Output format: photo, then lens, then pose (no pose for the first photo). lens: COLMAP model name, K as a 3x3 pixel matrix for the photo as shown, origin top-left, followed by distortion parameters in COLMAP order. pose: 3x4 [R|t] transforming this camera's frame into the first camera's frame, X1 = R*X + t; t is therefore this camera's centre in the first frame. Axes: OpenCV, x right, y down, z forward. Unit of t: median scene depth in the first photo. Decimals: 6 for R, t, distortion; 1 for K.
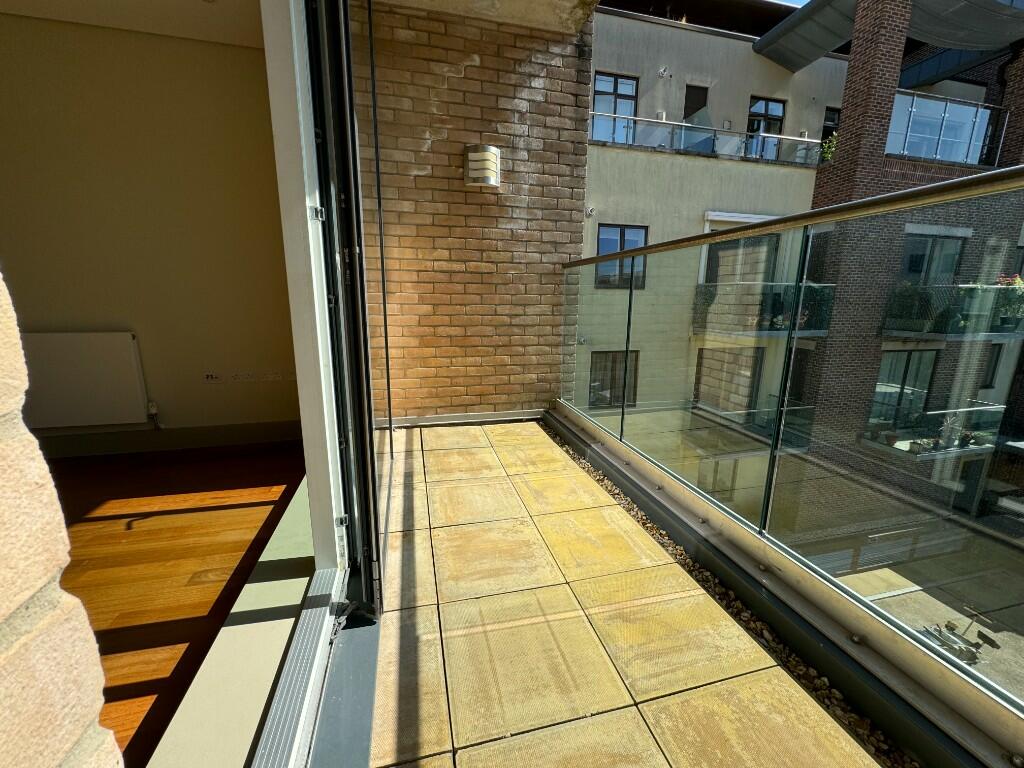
lens RADIAL K [[410.5, 0, 511.8], [0, 410.5, 385.2], [0, 0, 1]] dist [0.000274, -0.000073]
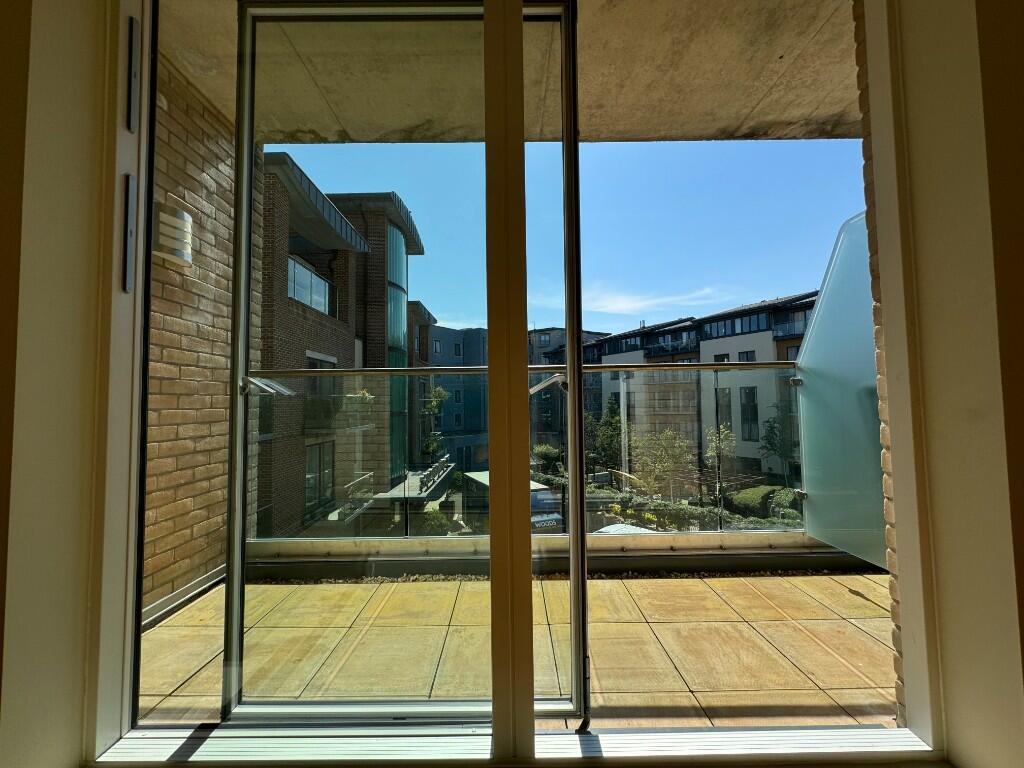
lens RADIAL K [[410.5, 0, 514.0], [0, 410.5, 383.8], [0, 0, 1]] dist [0.000274, -0.000073]
pose [[0.235202, 0.031321, 0.971442, -0.583713], [0.221009, 0.971575, -0.084835, -0.083668], [-0.946486, 0.234651, 0.221594, 0.319447]]
